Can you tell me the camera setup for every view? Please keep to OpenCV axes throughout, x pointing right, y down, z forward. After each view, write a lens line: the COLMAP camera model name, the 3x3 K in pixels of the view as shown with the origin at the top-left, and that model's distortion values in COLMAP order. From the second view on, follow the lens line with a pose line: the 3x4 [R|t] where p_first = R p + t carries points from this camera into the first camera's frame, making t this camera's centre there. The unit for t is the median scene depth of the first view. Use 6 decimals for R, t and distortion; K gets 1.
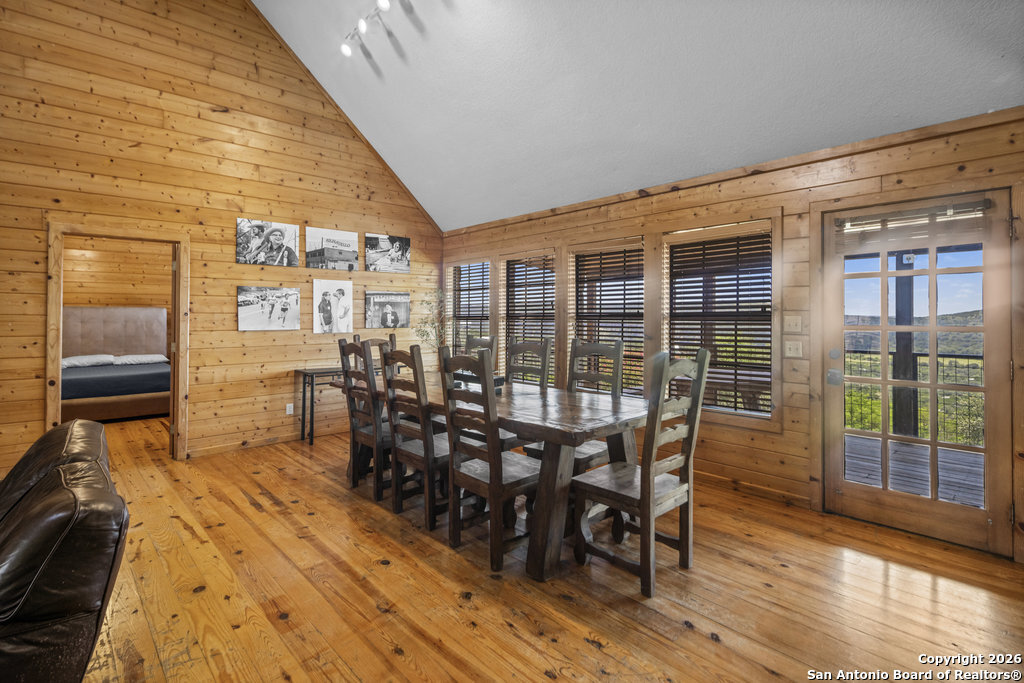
lens RADIAL K [[502.1, 0, 524.6], [0, 502.1, 312.9], [0, 0, 1]] dist [0.007196, -0.002983]
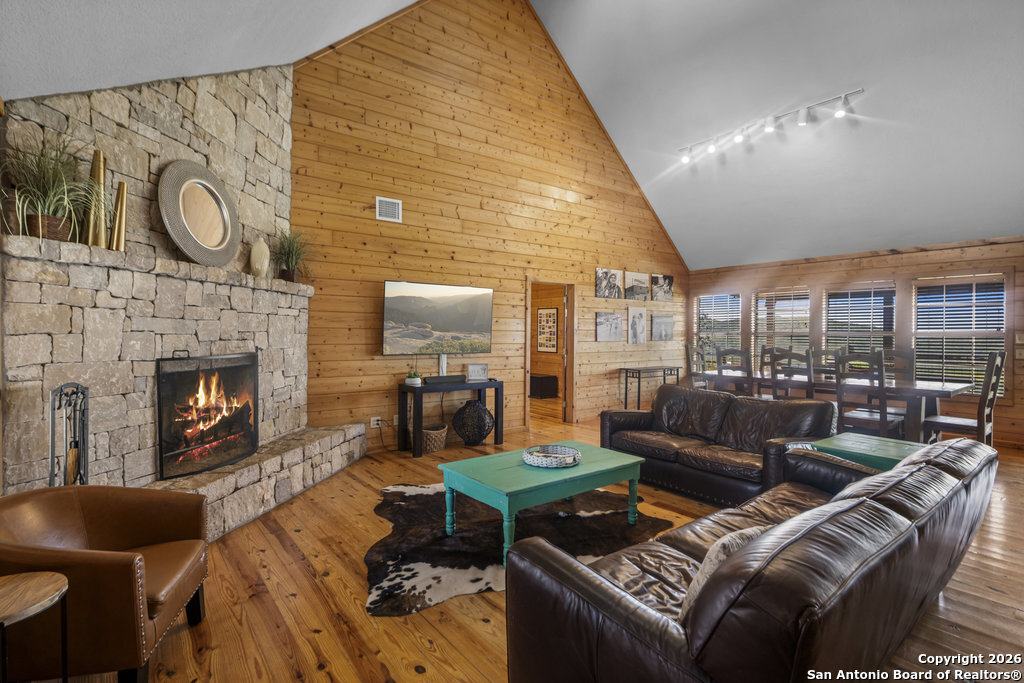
lens RADIAL K [[502.1, 0, 518.3], [0, 502.1, 335.2], [0, 0, 1]] dist [0.007196, -0.002983]
pose [[0.995777, 0.005362, -0.091650, -0.621083], [-0.004237, 0.999913, 0.012465, -0.001170], [0.091709, -0.012024, 0.995713, -0.507404]]
